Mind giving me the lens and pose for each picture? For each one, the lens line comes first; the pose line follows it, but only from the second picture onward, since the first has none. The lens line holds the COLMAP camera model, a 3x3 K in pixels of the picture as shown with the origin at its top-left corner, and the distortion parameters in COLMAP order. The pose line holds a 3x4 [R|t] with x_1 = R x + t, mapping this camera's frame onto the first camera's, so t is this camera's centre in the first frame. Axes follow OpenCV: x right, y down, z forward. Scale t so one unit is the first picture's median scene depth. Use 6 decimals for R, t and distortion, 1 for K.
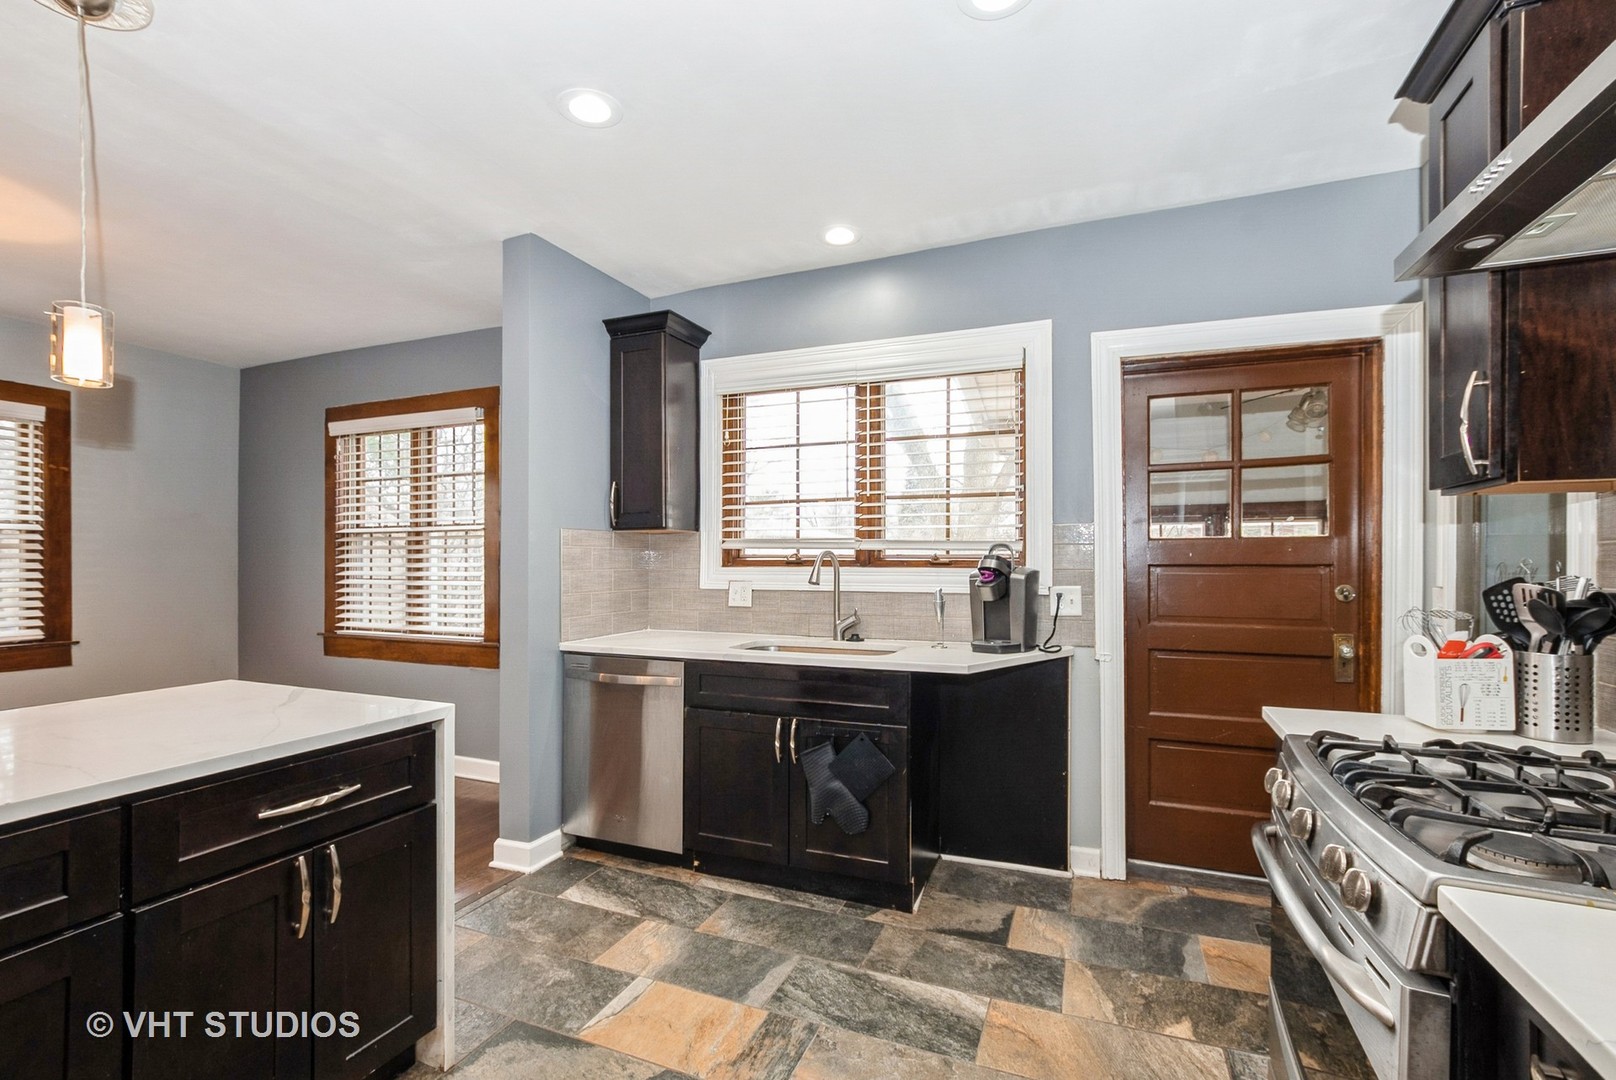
lens RADIAL K [[720.8, 0, 803.4], [0, 720.8, 572.3], [0, 0, 1]] dist [-0.001590, 0.000344]
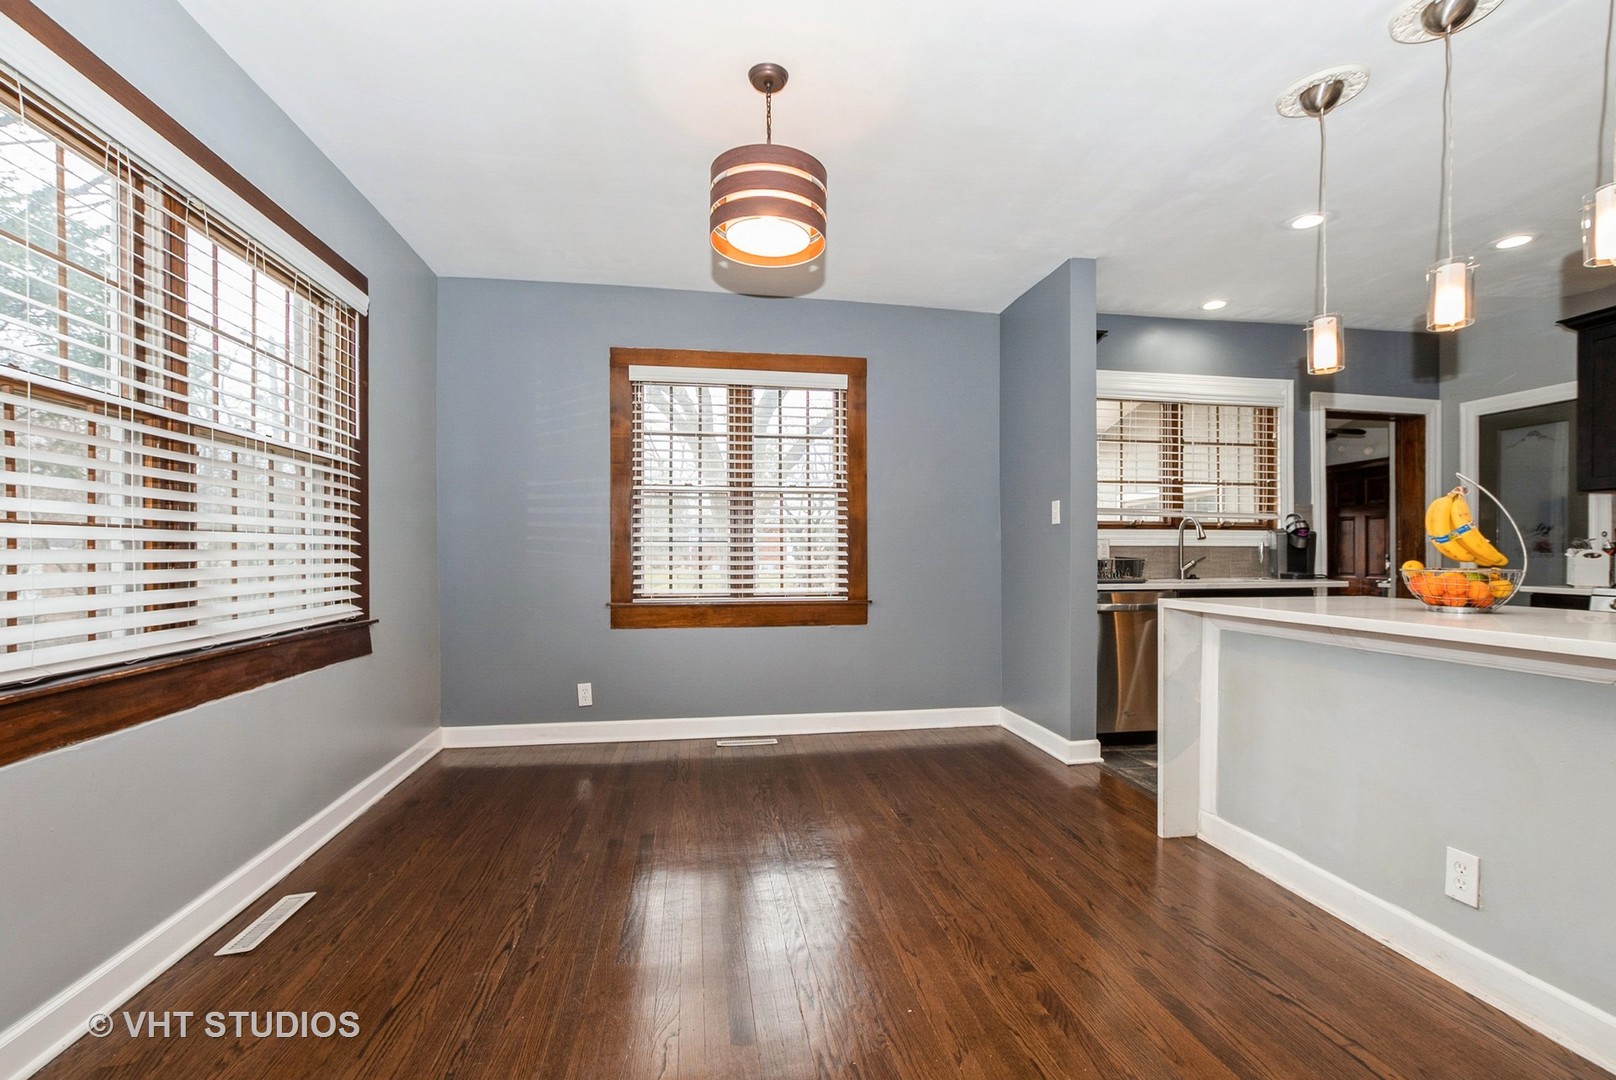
lens RADIAL K [[720.8, 0, 803.4], [0, 720.8, 572.3], [0, 0, 1]] dist [-0.001590, 0.000344]
pose [[0.840594, -0.023243, 0.541166, -1.378247], [0.005823, 0.999409, 0.033878, 0.026404], [-0.541634, -0.025326, 0.840233, 0.184960]]
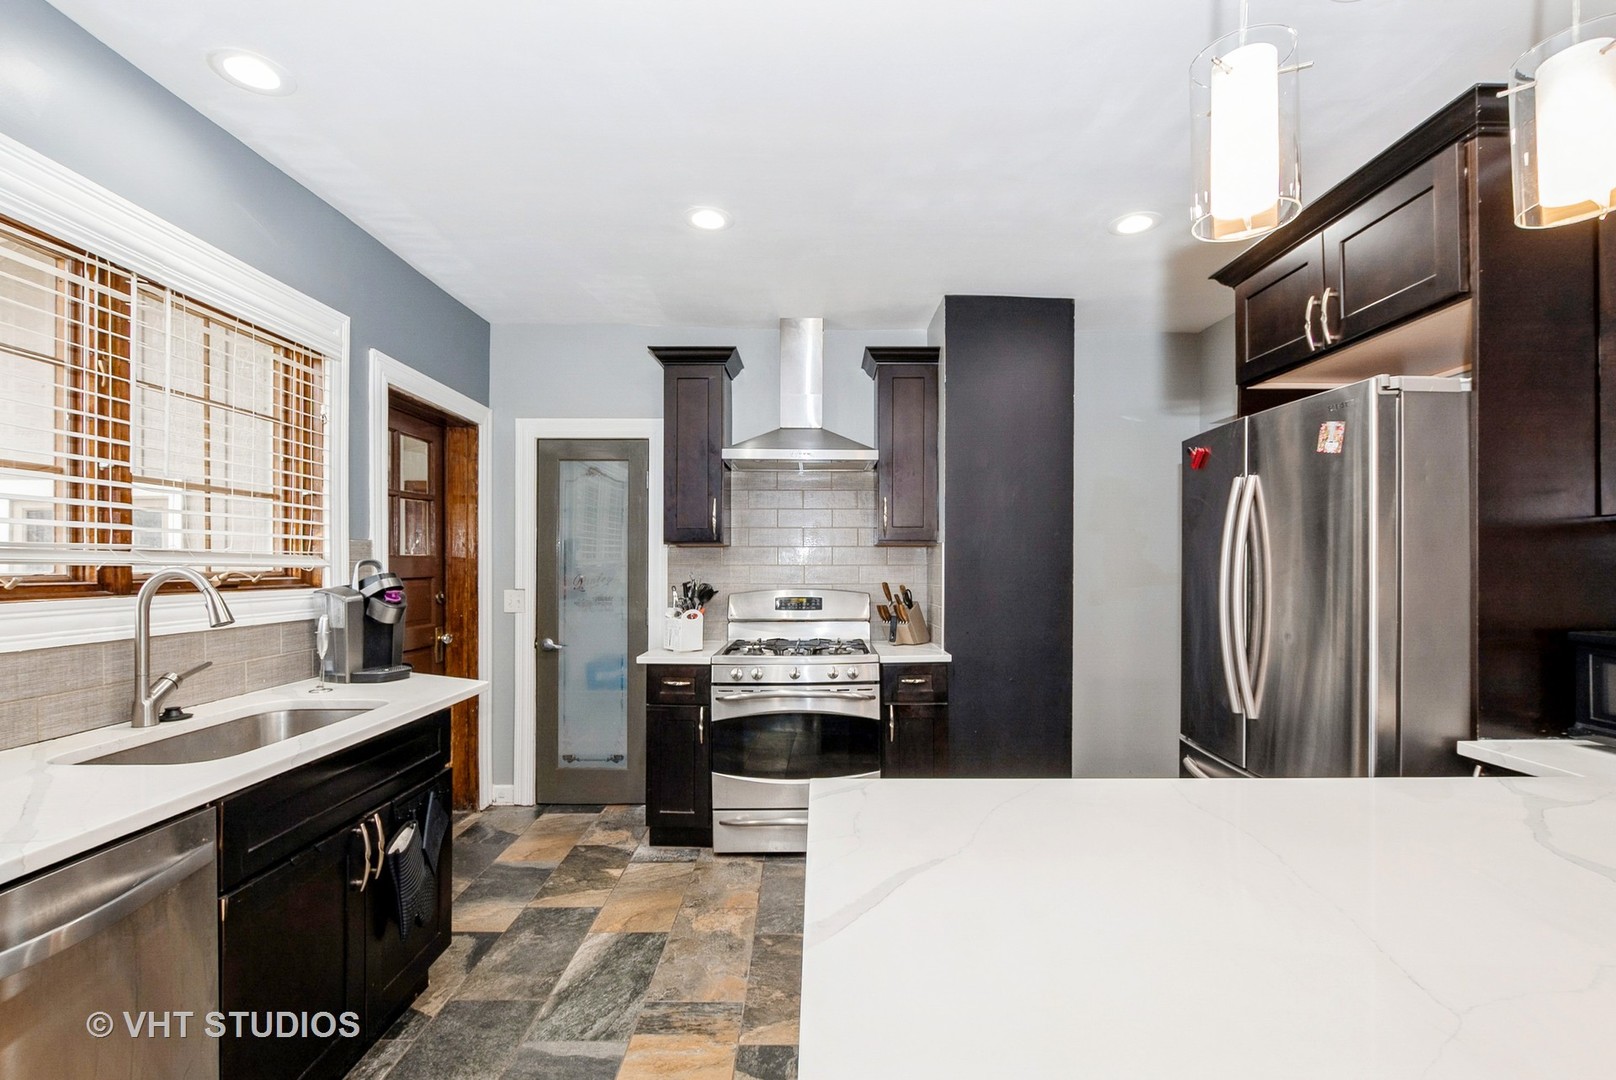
lens RADIAL K [[722.8, 0, 846.9], [0, 722.8, 556.8], [0, 0, 1]] dist [0.000050, 0.000039]
pose [[-0.431733, -0.003691, 0.901994, -0.697636], [-0.008274, 0.999966, 0.000131, -0.044698], [-0.901963, -0.007406, -0.431749, 0.744497]]
